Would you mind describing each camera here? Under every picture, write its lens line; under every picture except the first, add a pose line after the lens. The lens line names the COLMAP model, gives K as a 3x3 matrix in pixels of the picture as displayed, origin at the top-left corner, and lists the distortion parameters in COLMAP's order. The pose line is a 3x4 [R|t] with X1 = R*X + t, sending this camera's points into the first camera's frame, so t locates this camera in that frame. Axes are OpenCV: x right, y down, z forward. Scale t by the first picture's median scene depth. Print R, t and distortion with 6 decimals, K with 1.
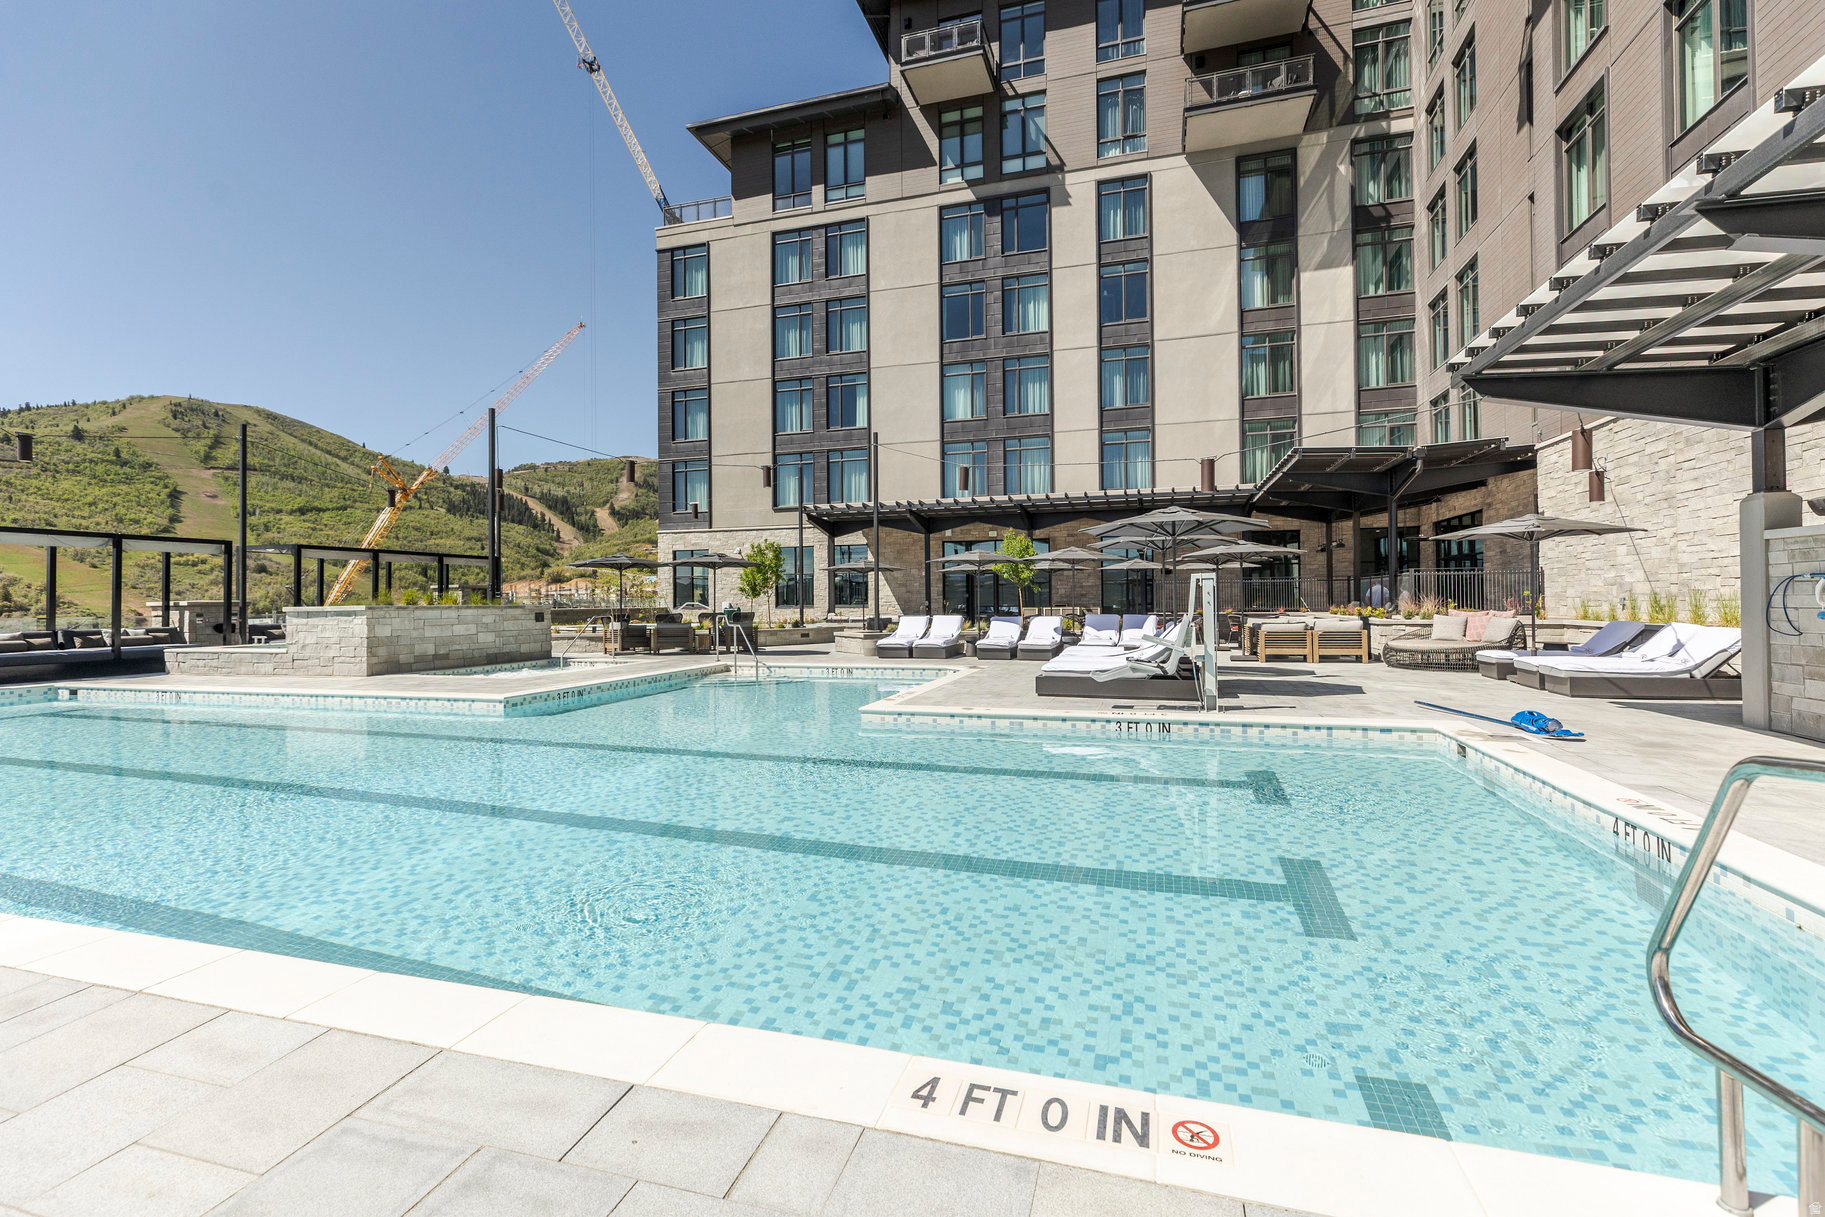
lens RADIAL K [[815.7, 0, 902.6], [0, 815.7, 592.4], [0, 0, 1]] dist [0.002957, 0.000523]
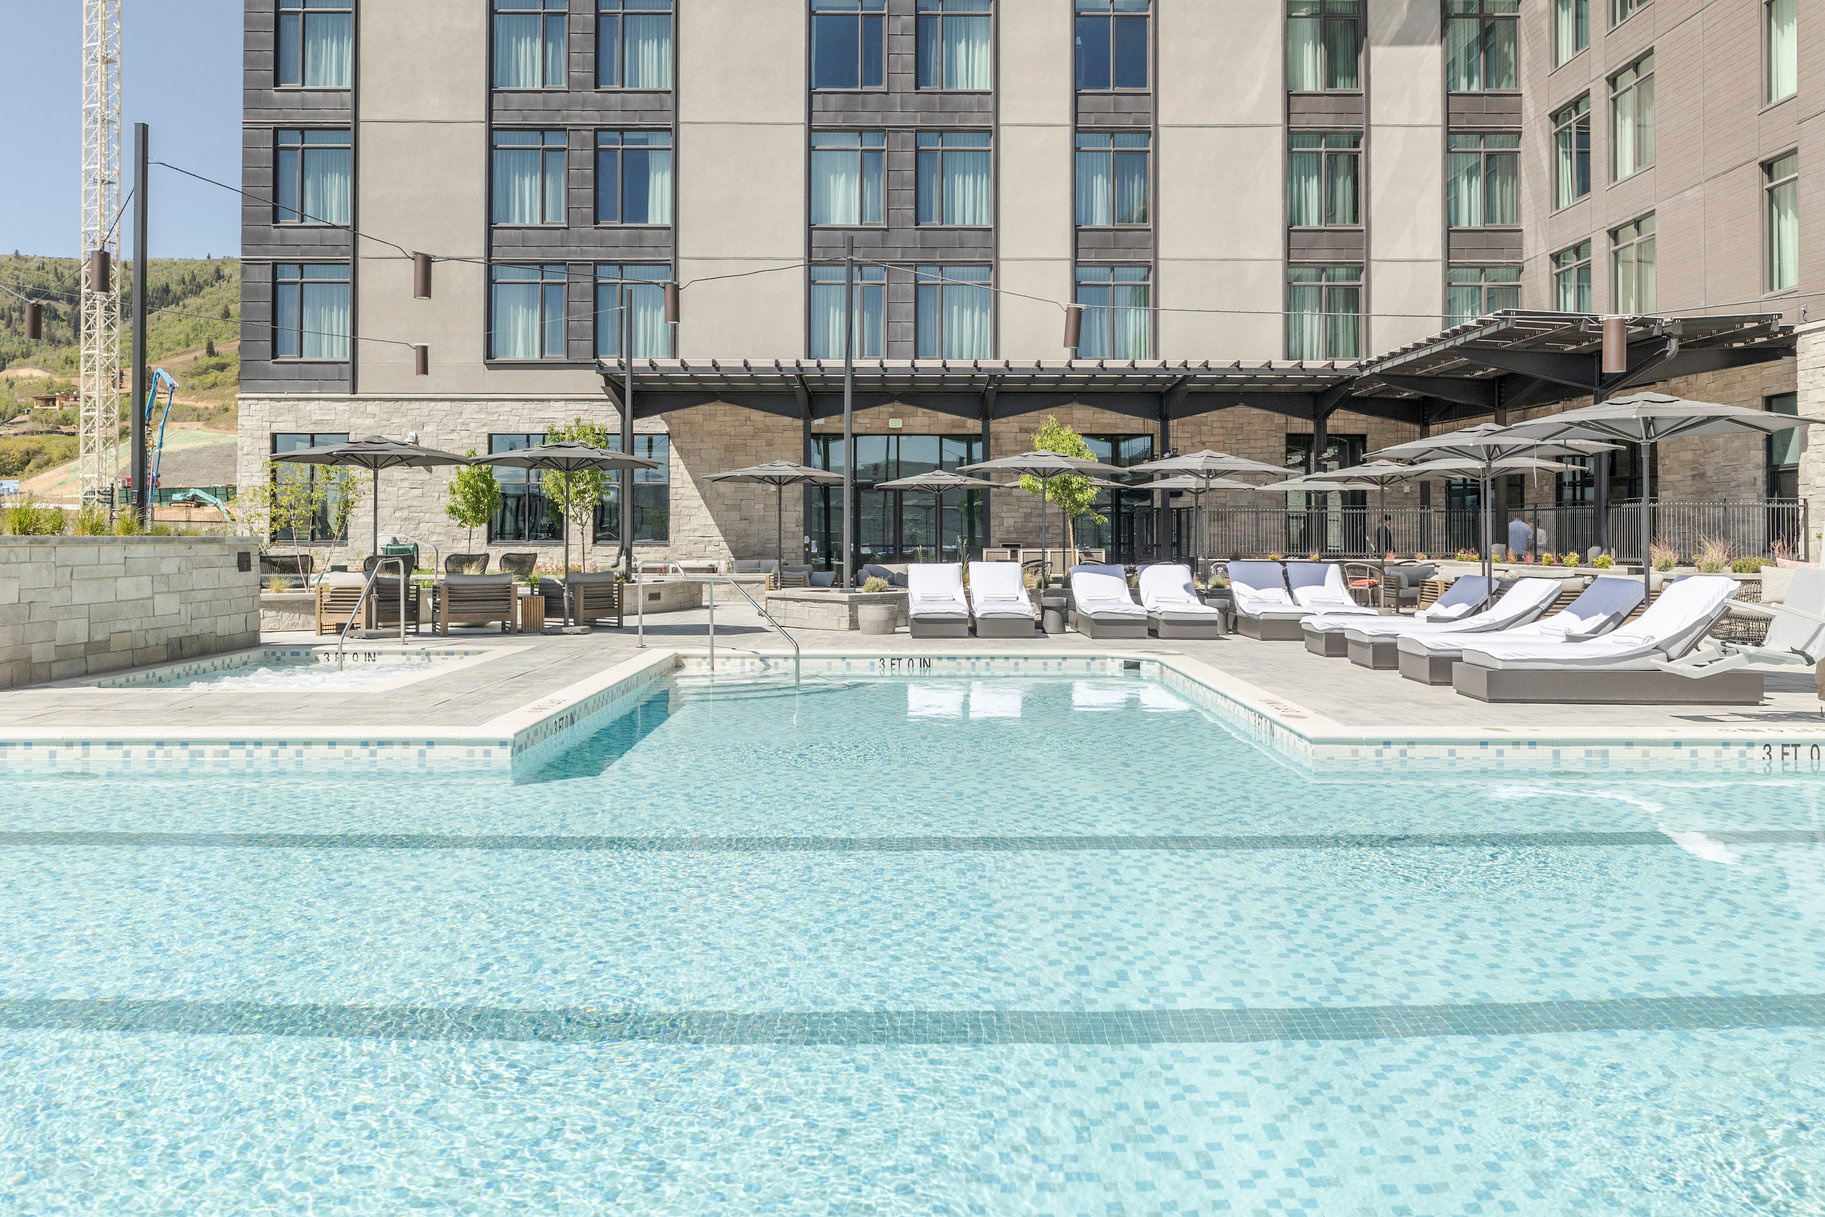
lens RADIAL K [[1354.0, 0, 919.2], [0, 1354.0, 513.9], [0, 0, 1]] dist [-0.007824, 0.012978]
pose [[0.953415, 0.016320, 0.301219, -0.173911], [-0.014730, 0.999863, -0.007552, 0.001125], [-0.301301, 0.002763, 0.953525, 0.062681]]
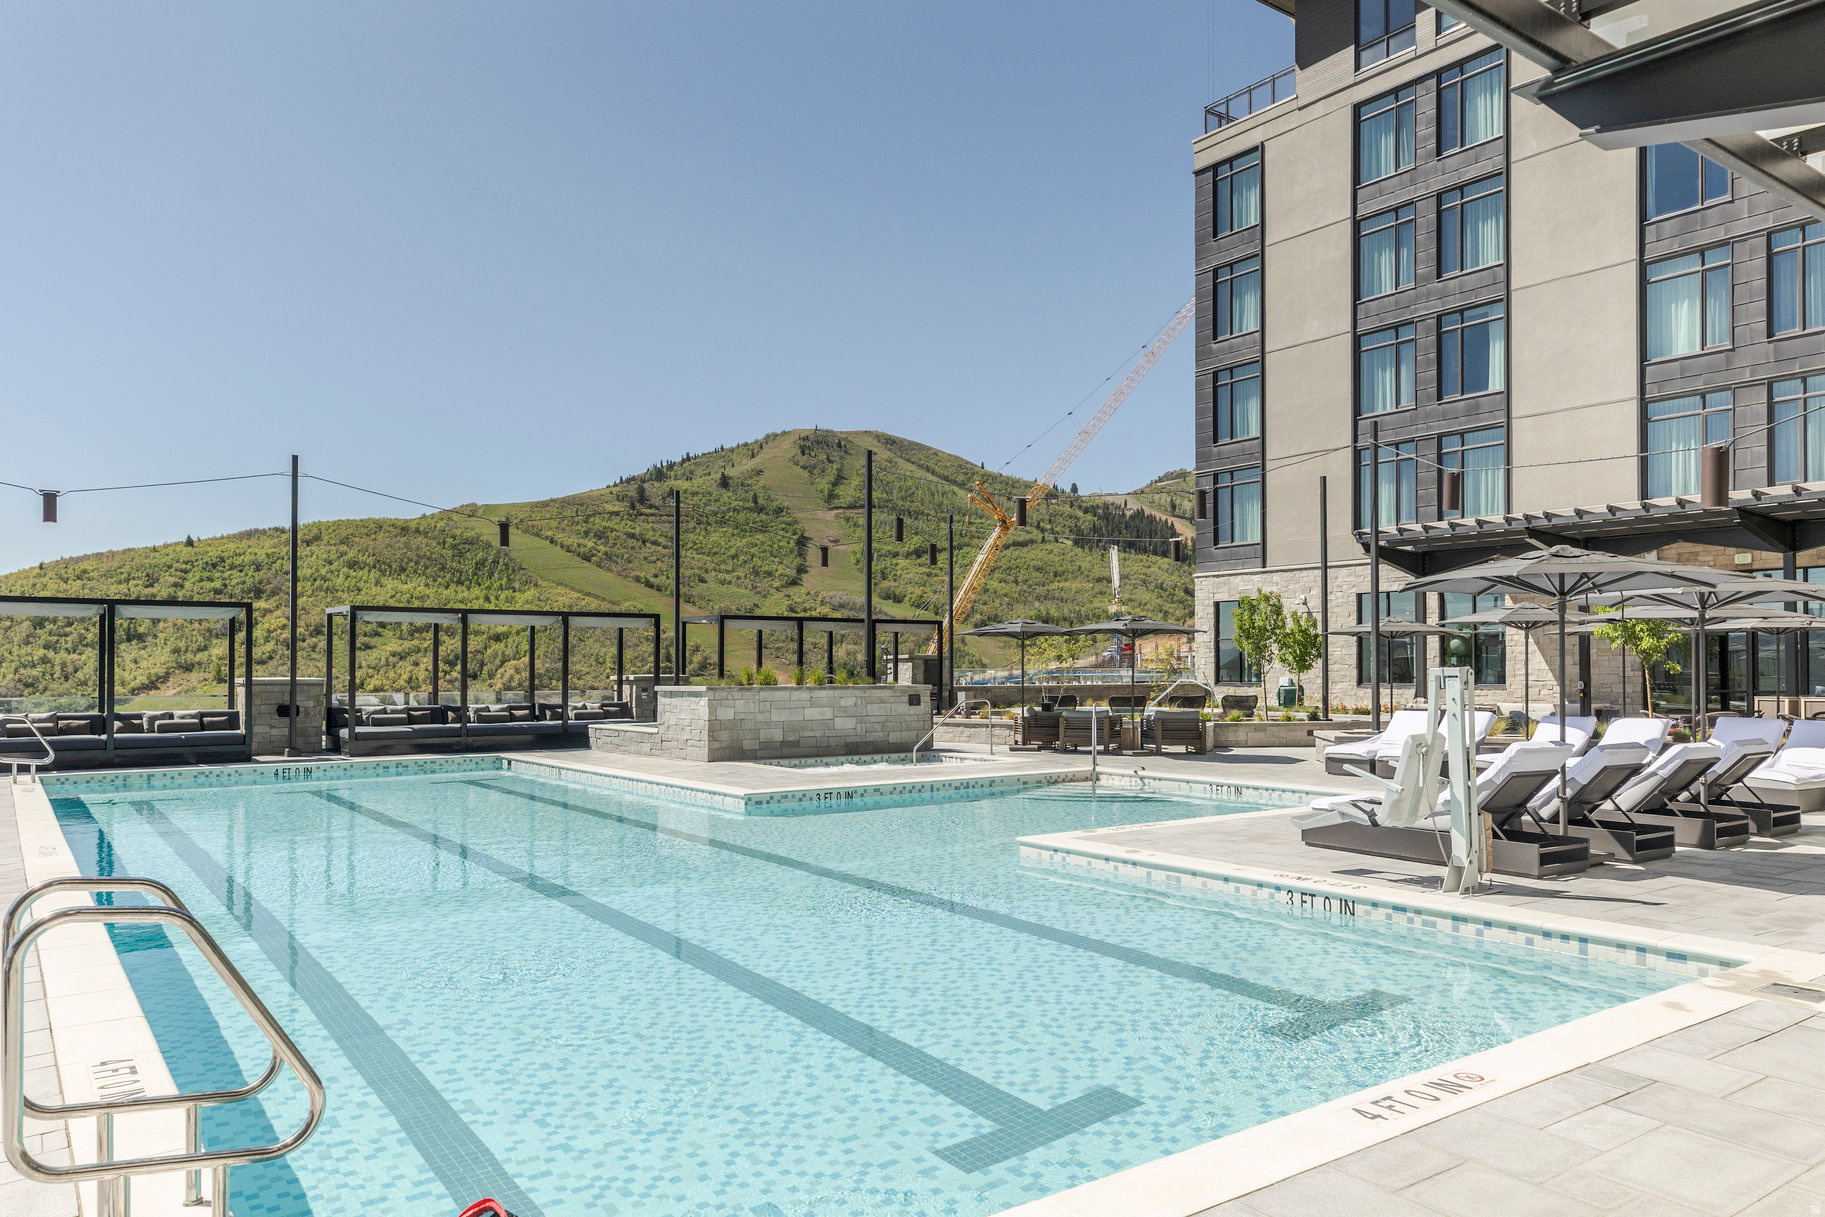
lens RADIAL K [[1240.8, 0, 917.4], [0, 1240.8, 655.8], [0, 0, 1]] dist [0.015138, -0.001577]
pose [[0.804722, 0.000608, -0.593651, 0.168630], [0.001198, 0.999996, 0.002648, -0.009777], [0.593650, -0.002842, 0.804718, 0.001247]]
